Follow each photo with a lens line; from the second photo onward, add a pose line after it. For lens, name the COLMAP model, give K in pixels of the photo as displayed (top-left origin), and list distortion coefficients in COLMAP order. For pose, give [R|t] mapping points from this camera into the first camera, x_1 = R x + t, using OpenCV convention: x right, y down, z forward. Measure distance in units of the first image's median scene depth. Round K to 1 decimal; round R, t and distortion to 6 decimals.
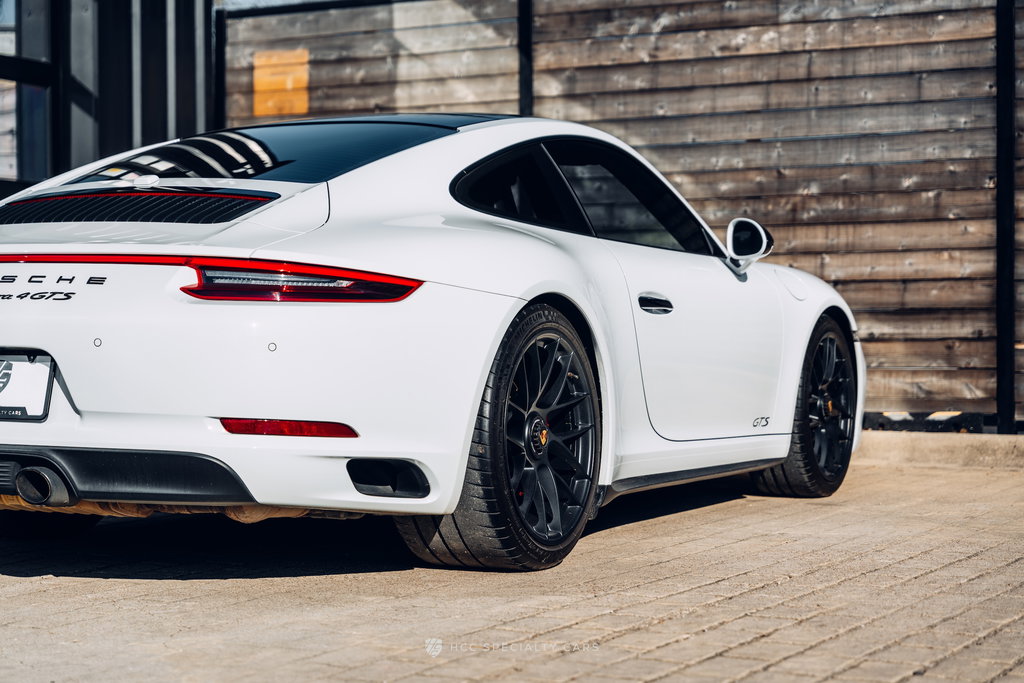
lens RADIAL K [[1994.2, 0, 512.0], [0, 1994.2, 341.5], [0, 0, 1]] dist [0.049836, 0.071262]
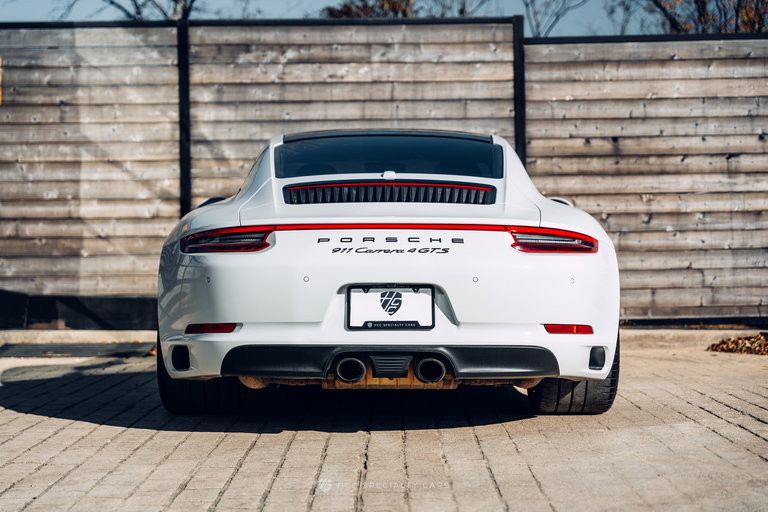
lens RADIAL K [[1507.2, 0, 384.9], [0, 1507.2, 271.8], [0, 0, 1]] dist [0.055975, -0.016153]
pose [[0.889660, -0.010243, 0.456510, -0.371924], [0.009086, 0.999948, 0.004730, -0.005441], [-0.456534, -0.000061, 0.889706, -0.021462]]
